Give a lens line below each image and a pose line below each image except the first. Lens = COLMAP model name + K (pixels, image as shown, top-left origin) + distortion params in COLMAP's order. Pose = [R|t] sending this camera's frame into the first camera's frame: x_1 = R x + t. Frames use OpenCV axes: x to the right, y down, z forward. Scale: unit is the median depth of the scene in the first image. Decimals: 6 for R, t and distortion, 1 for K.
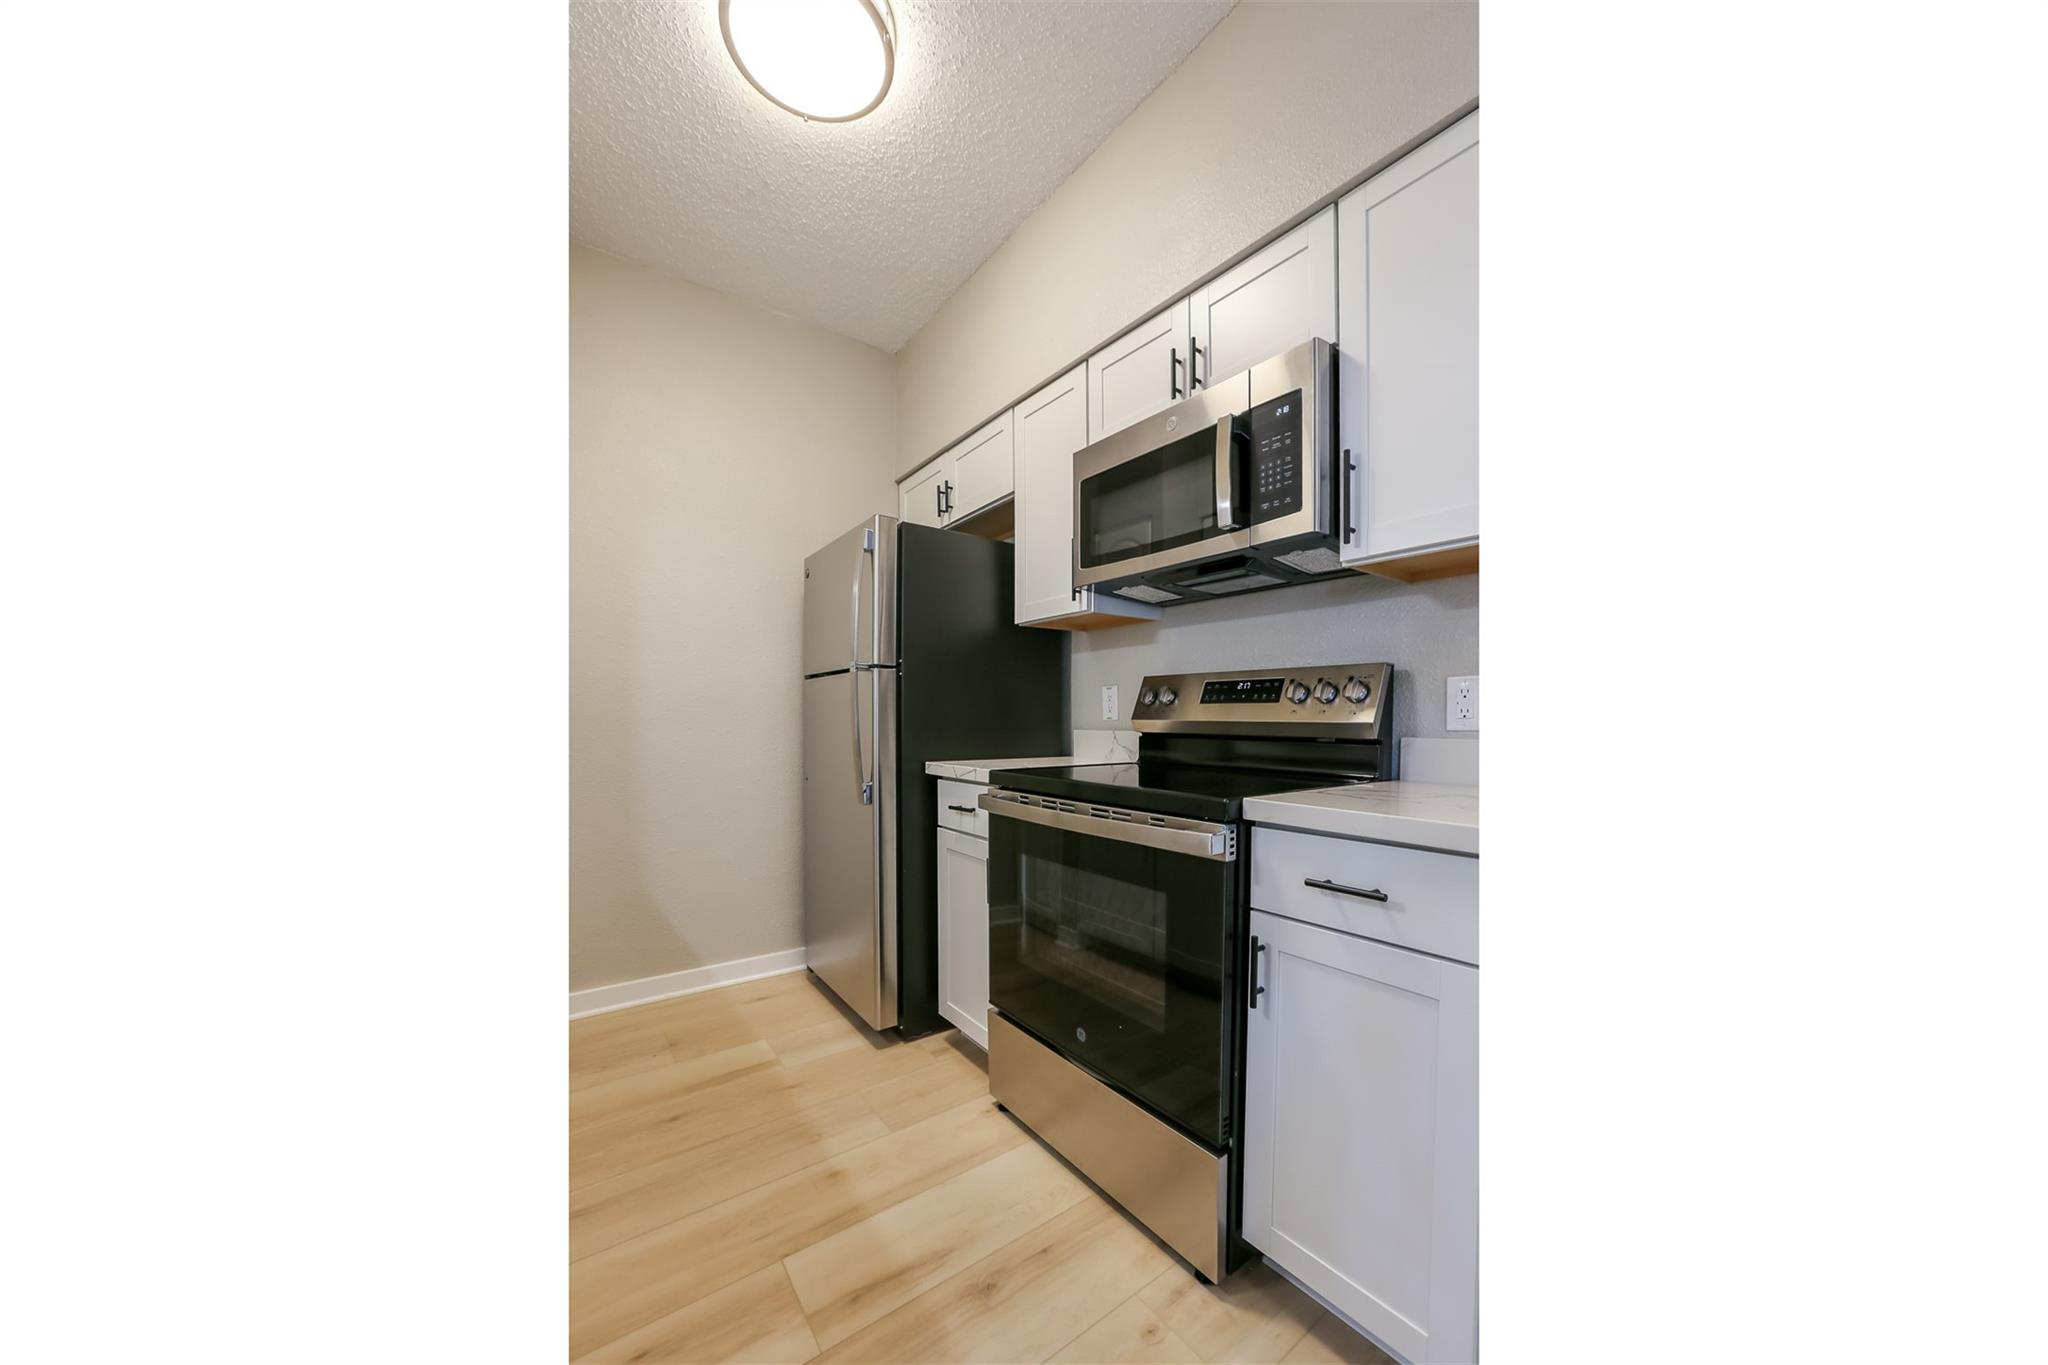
lens RADIAL K [[629.6, 0, 1029.0], [0, 629.6, 734.6], [0, 0, 1]] dist [-0.035312, 0.000067]
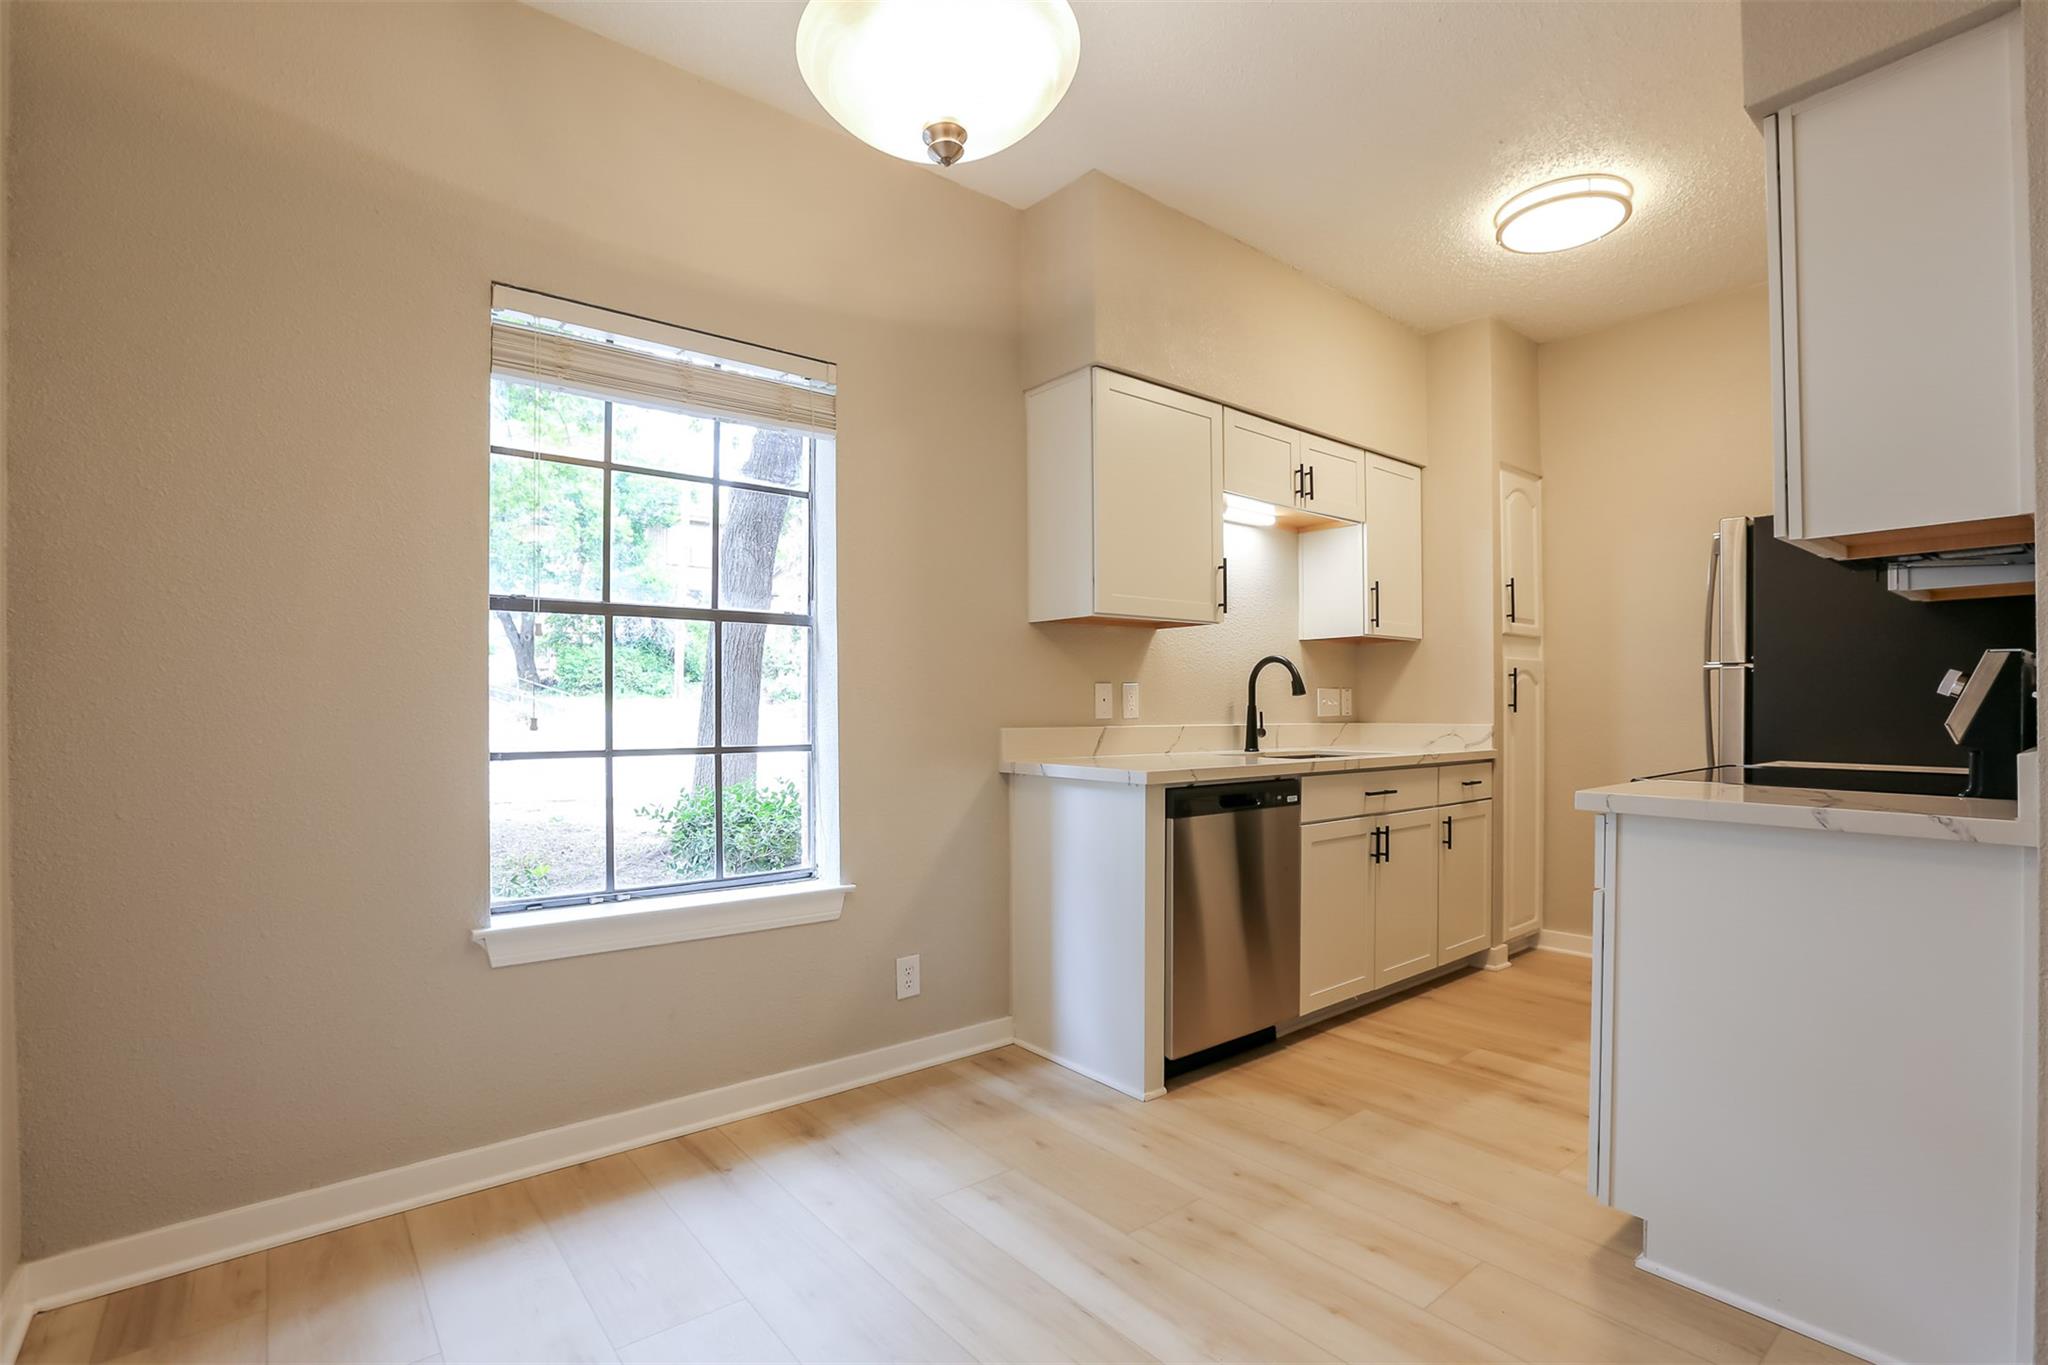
lens RADIAL K [[953.1, 0, 1039.7], [0, 953.1, 717.9], [0, 0, 1]] dist [-0.040907, 0.000535]
pose [[0.038613, 0.004250, -0.999245, 1.269329], [-0.024985, 0.999682, 0.003286, -0.000378], [0.998942, 0.024840, 0.038707, -0.182948]]
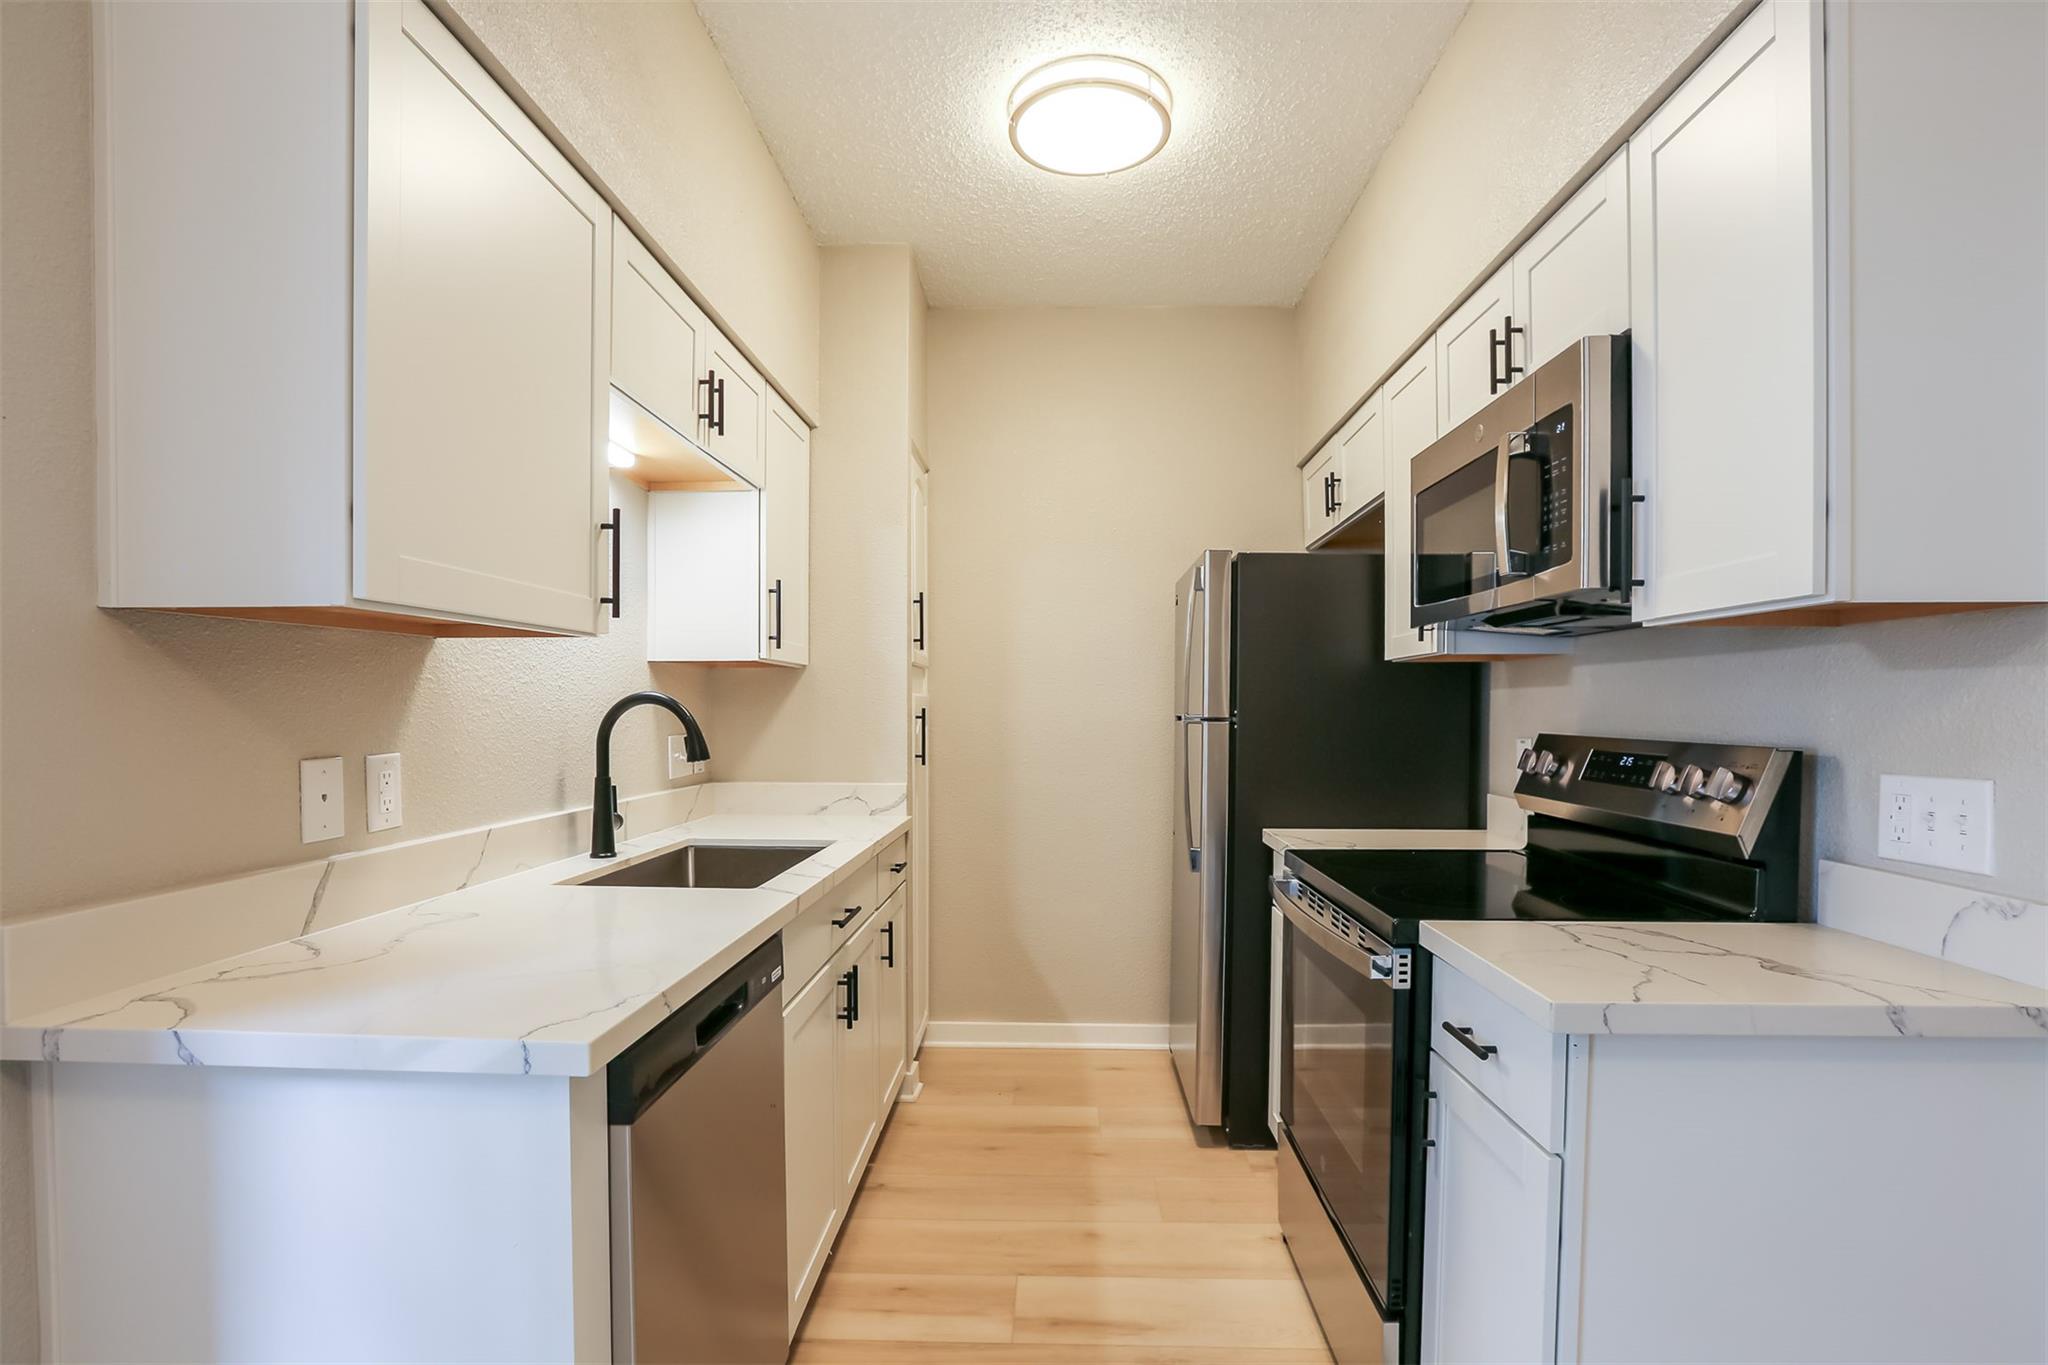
lens RADIAL K [[953.1, 0, 1039.7], [0, 953.1, 717.9], [0, 0, 1]] dist [-0.040907, 0.000535]
pose [[0.780688, 0.004257, -0.624906, 0.437142], [-0.016620, 0.999765, -0.013952, -0.091283], [0.624700, 0.021278, 0.780575, -0.219191]]
